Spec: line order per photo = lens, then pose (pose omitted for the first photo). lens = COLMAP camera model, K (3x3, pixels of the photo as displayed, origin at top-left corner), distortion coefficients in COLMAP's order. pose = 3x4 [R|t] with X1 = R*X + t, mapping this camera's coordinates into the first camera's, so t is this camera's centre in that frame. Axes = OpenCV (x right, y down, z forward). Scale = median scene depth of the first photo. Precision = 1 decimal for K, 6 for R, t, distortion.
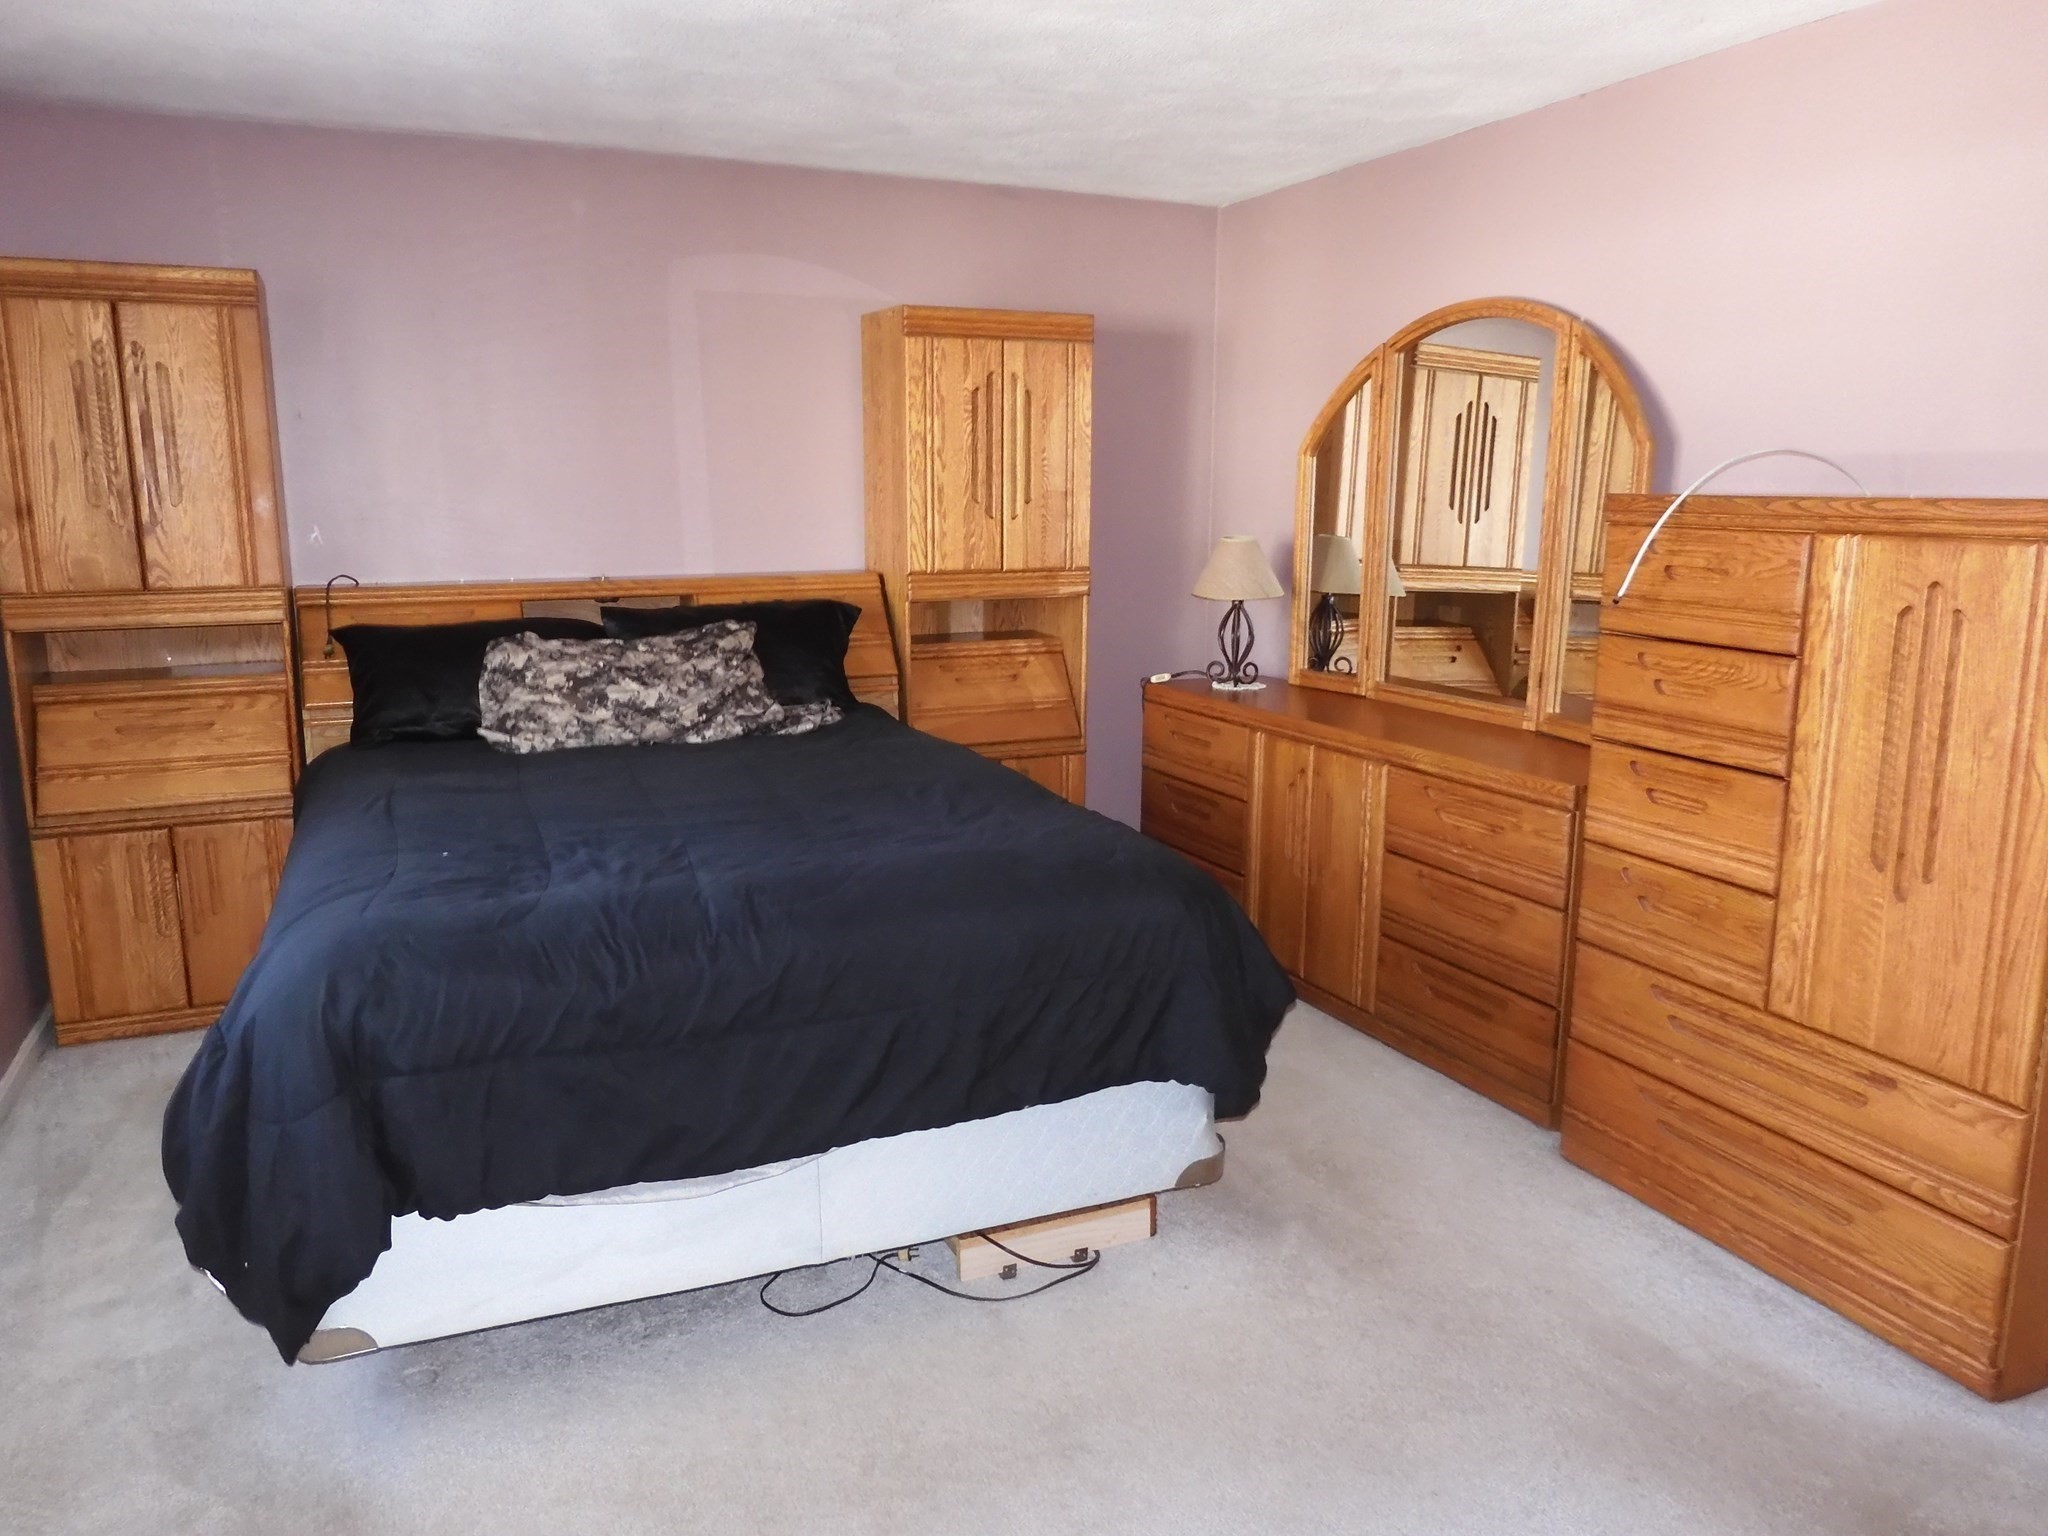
lens RADIAL K [[1475.4, 0, 1029.9], [0, 1475.4, 768.3], [0, 0, 1]] dist [0.003997, 0.011288]
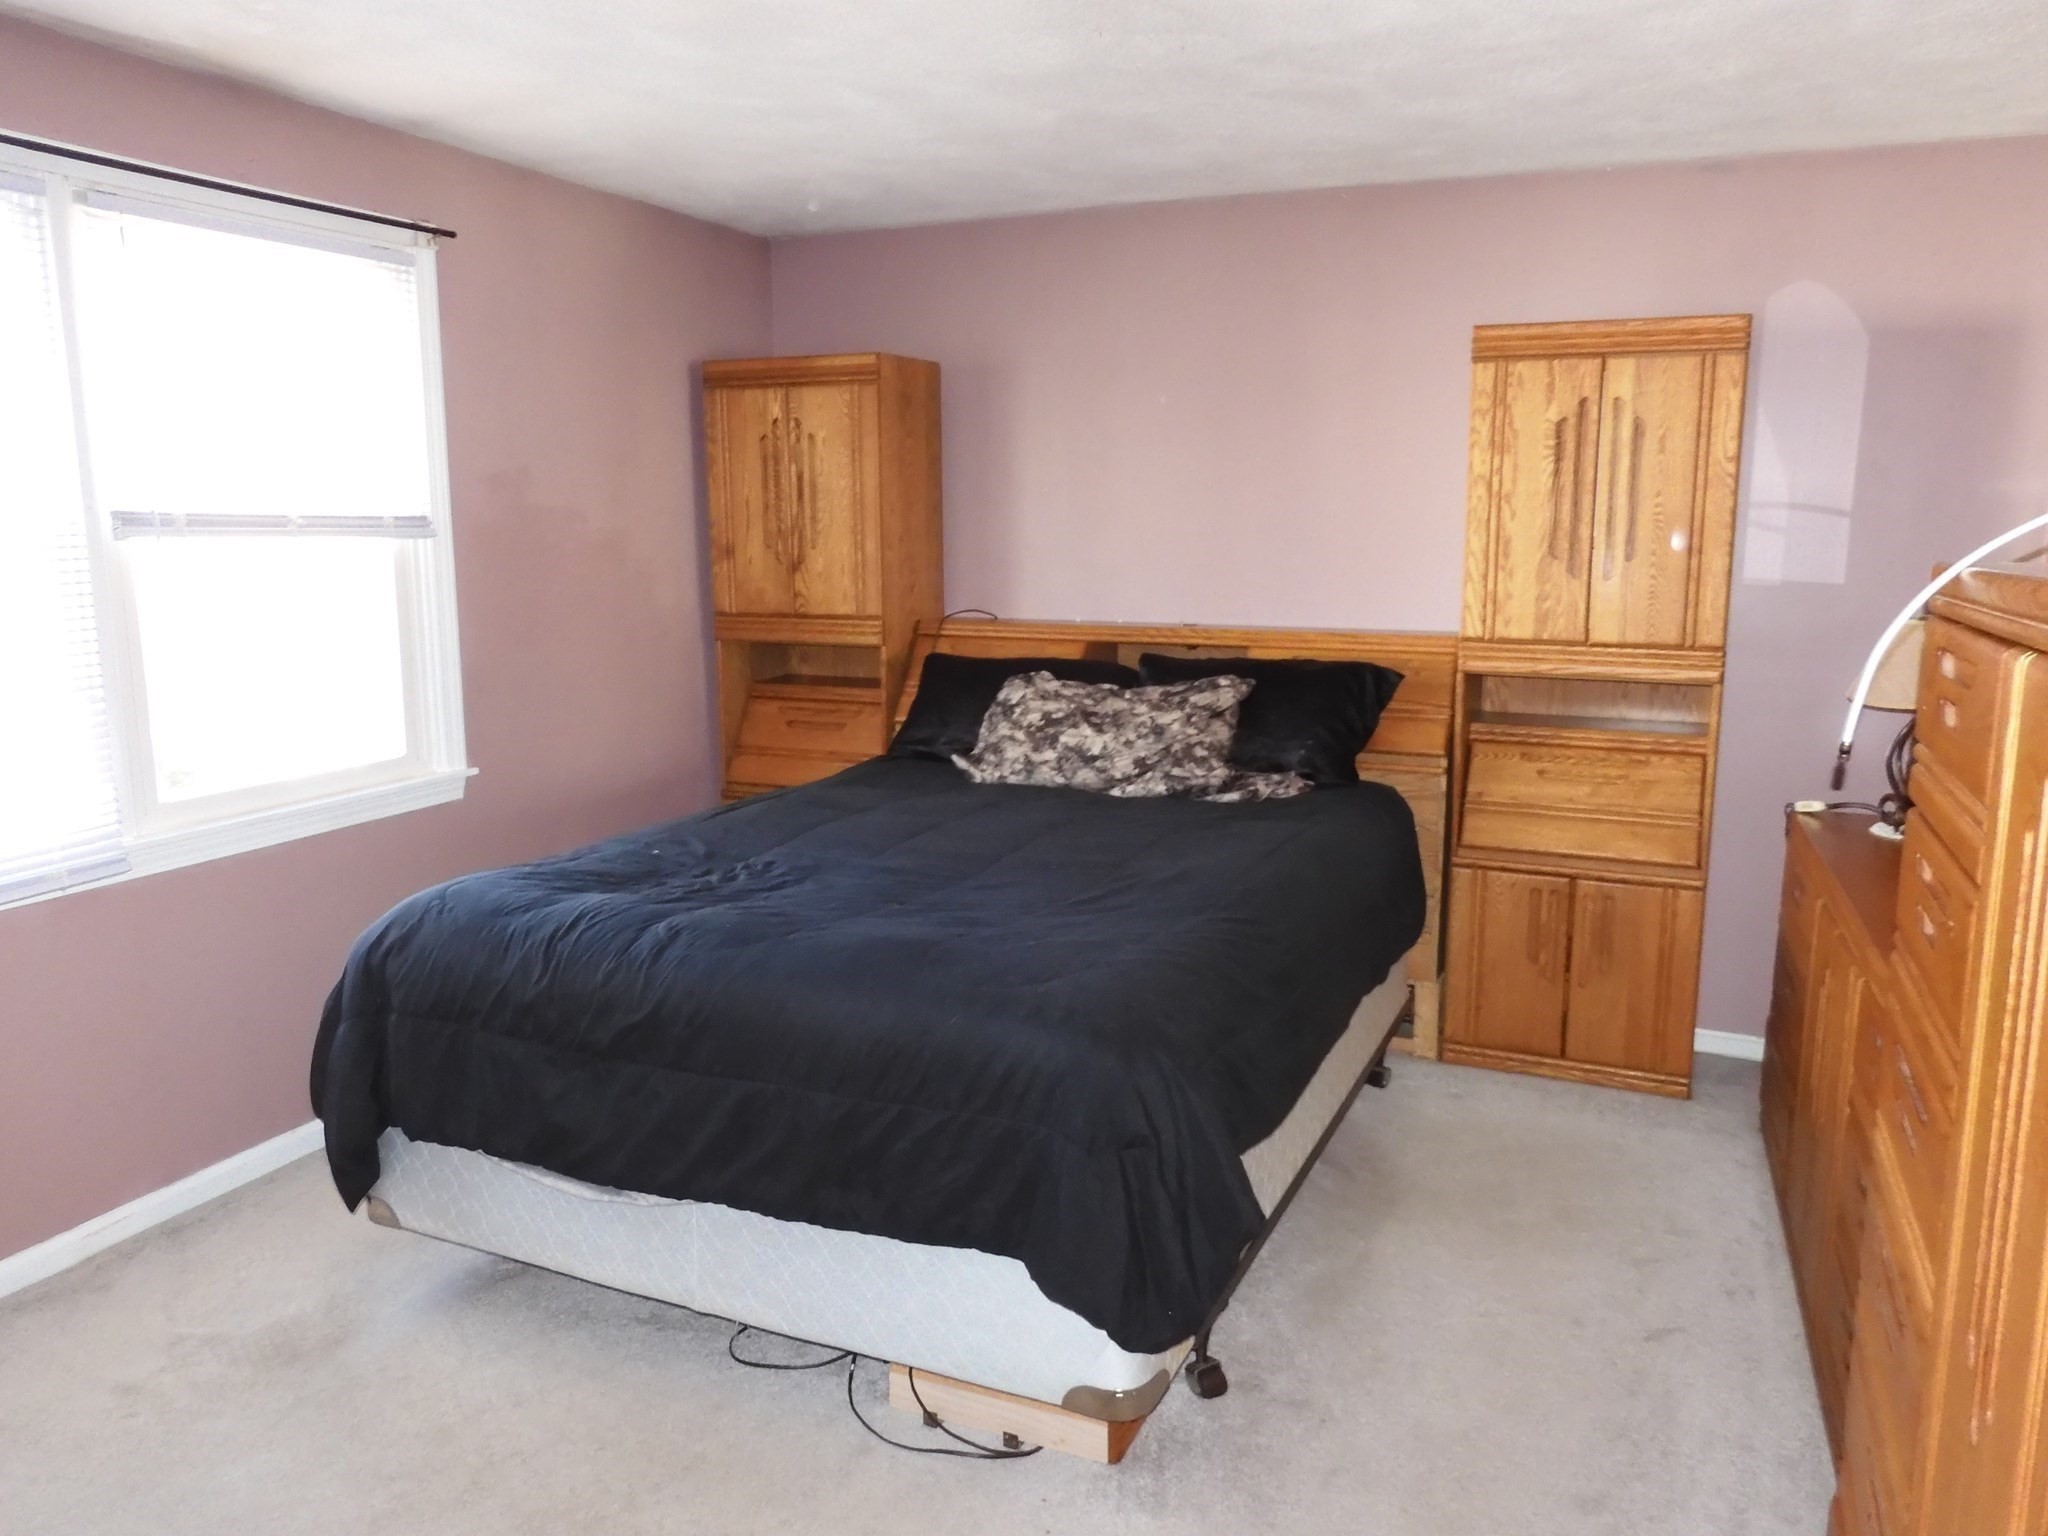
lens RADIAL K [[1475.4, 0, 1034.0], [0, 1475.4, 769.2], [0, 0, 1]] dist [0.003997, 0.011288]
pose [[0.681488, 0.126097, -0.720884, 0.433330], [-0.143758, 0.988918, 0.037079, -0.062099], [0.717571, 0.078364, 0.692063, 0.274781]]
